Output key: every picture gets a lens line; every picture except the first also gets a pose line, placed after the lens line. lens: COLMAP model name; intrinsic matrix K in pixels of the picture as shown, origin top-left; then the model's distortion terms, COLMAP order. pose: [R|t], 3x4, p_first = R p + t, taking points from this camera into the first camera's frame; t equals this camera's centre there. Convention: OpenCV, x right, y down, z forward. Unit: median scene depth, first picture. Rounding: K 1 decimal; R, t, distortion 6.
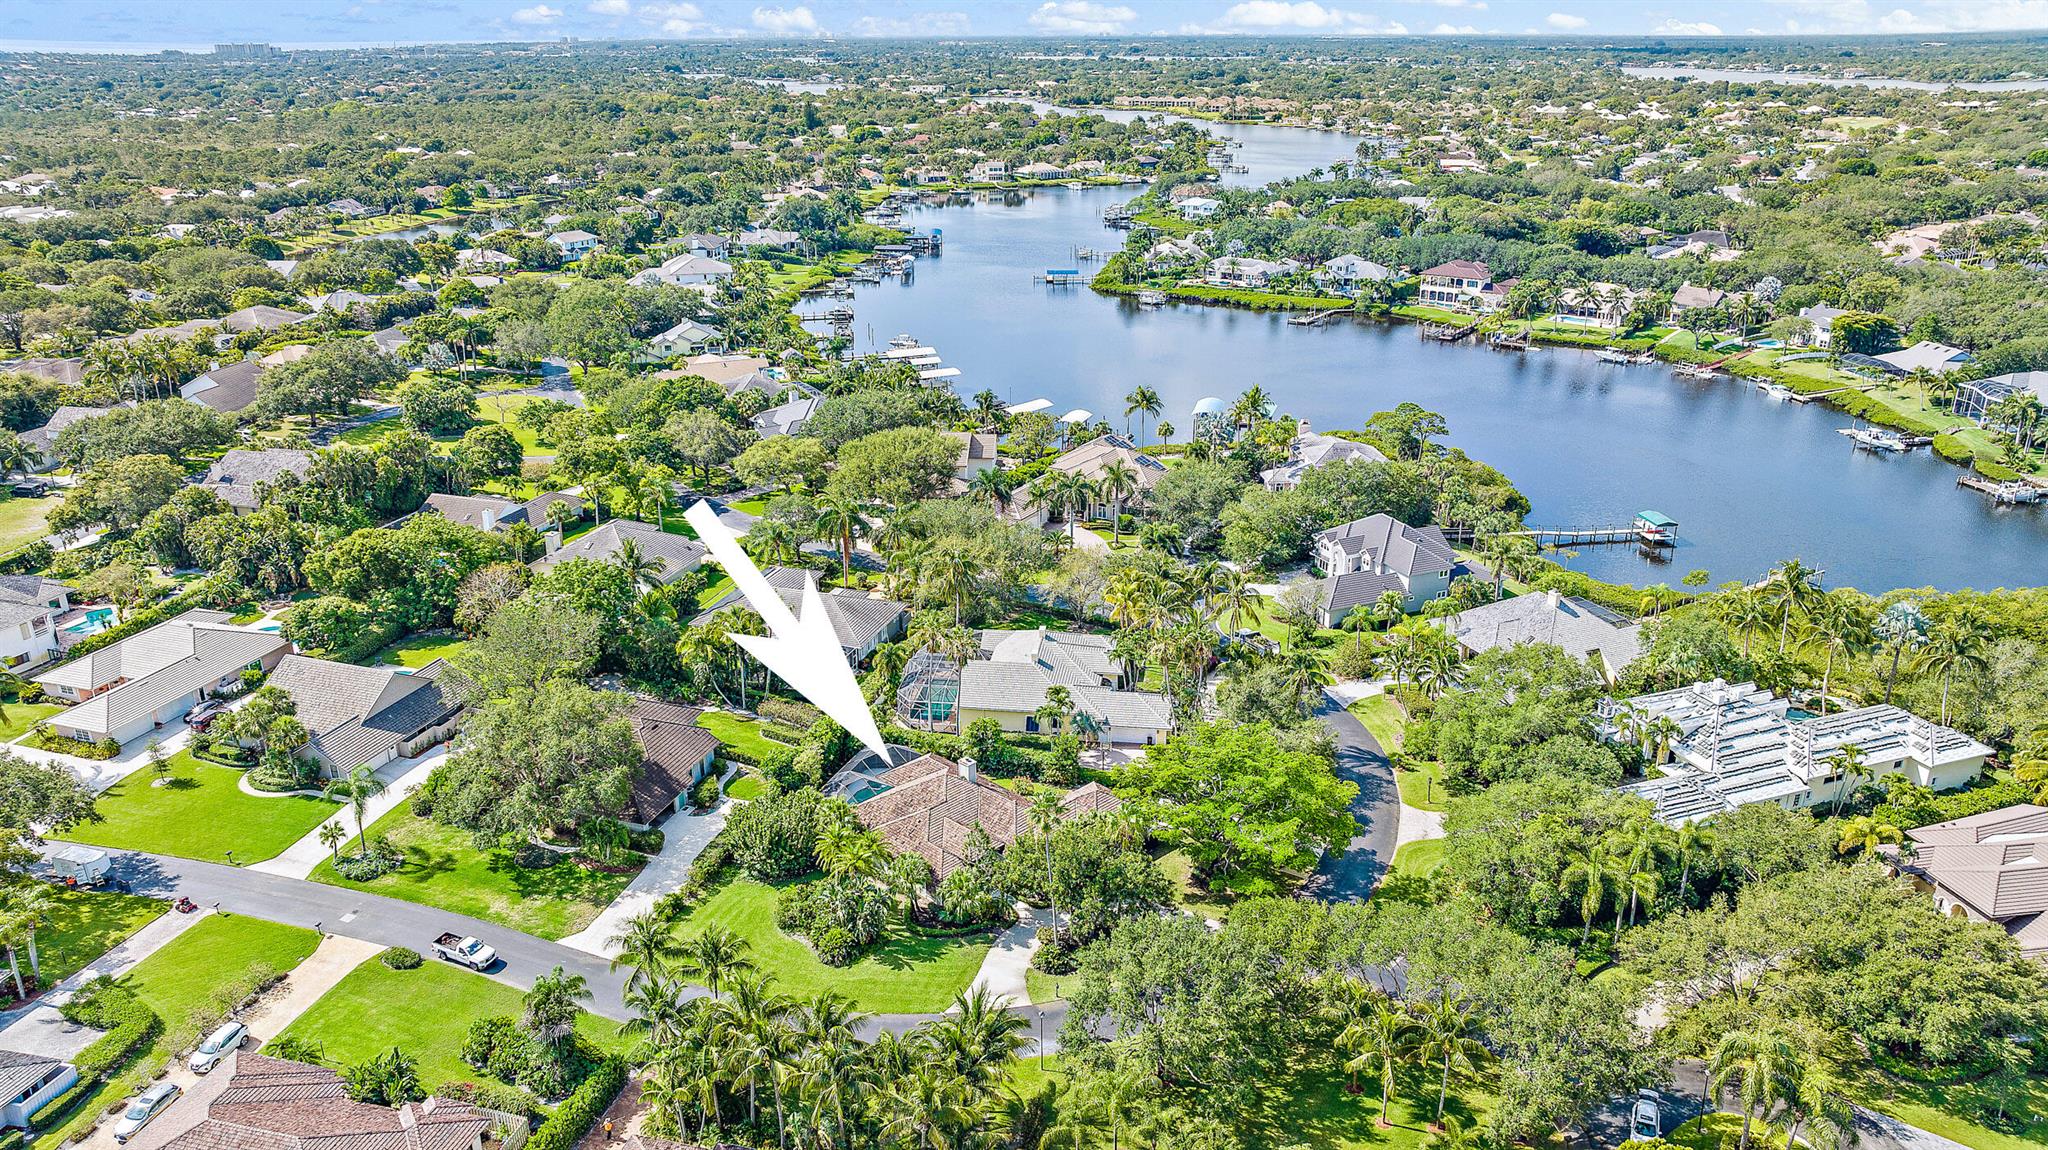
lens RADIAL K [[1437.7, 0, 1024.0], [0, 1437.7, 575.0], [0, 0, 1]] dist [-0.019837, -0.000196]
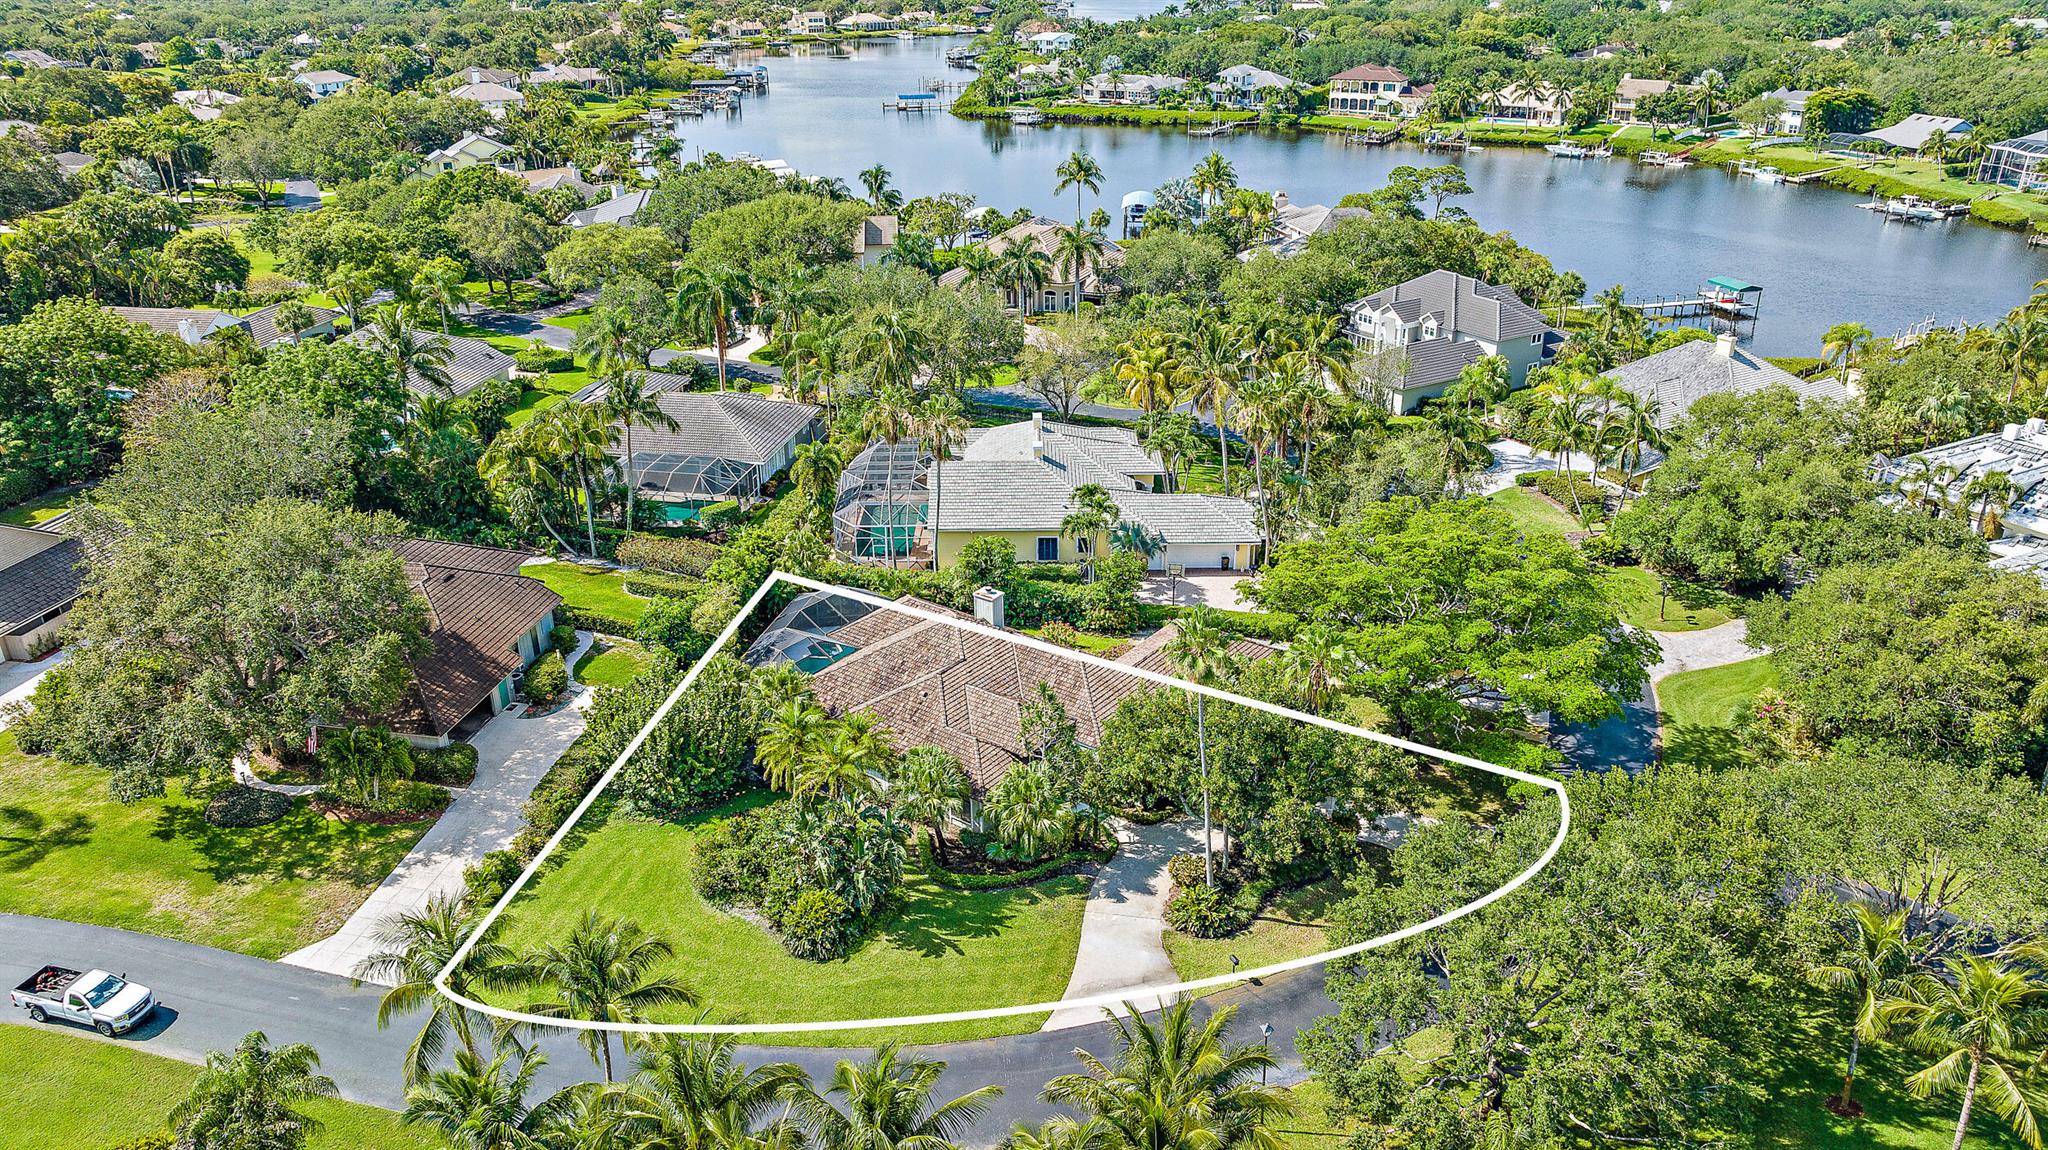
lens RADIAL K [[1437.7, 0, 1024.0], [0, 1437.7, 575.0], [0, 0, 1]] dist [-0.019837, -0.000196]
pose [[0.991137, -0.061275, 0.117871, -0.080685], [0.054220, 0.996592, 0.062160, 0.072304], [-0.121279, -0.055218, 0.991081, 0.339897]]
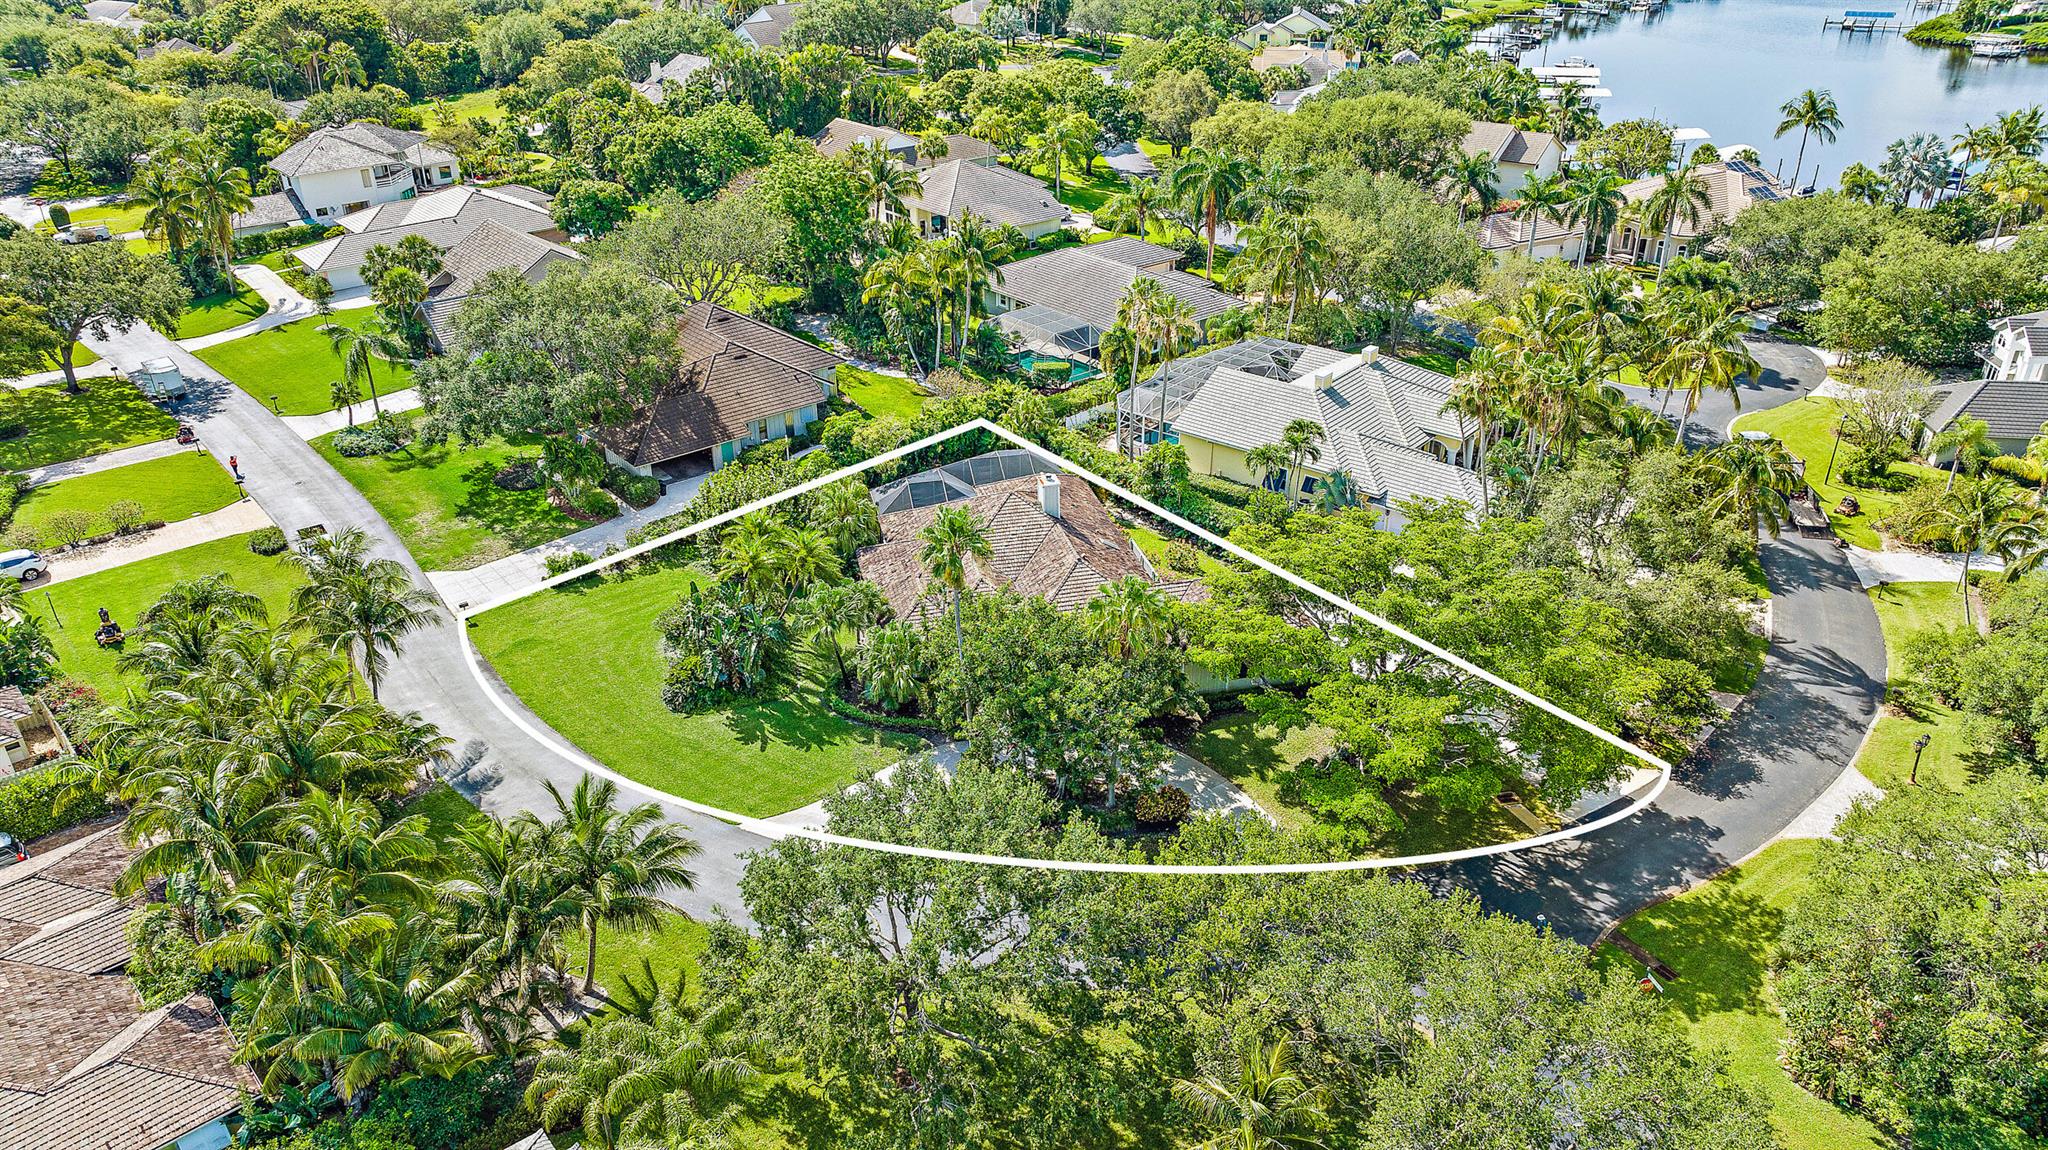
lens RADIAL K [[1450.2, 0, 1024.0], [0, 1450.2, 575.0], [0, 0, 1]] dist [-0.061142, 0.103293]
pose [[0.848246, 0.243585, -0.470261, 0.214689], [-0.184328, 0.968221, 0.169031, 0.056412], [0.496490, -0.056697, 0.866189, 0.384615]]
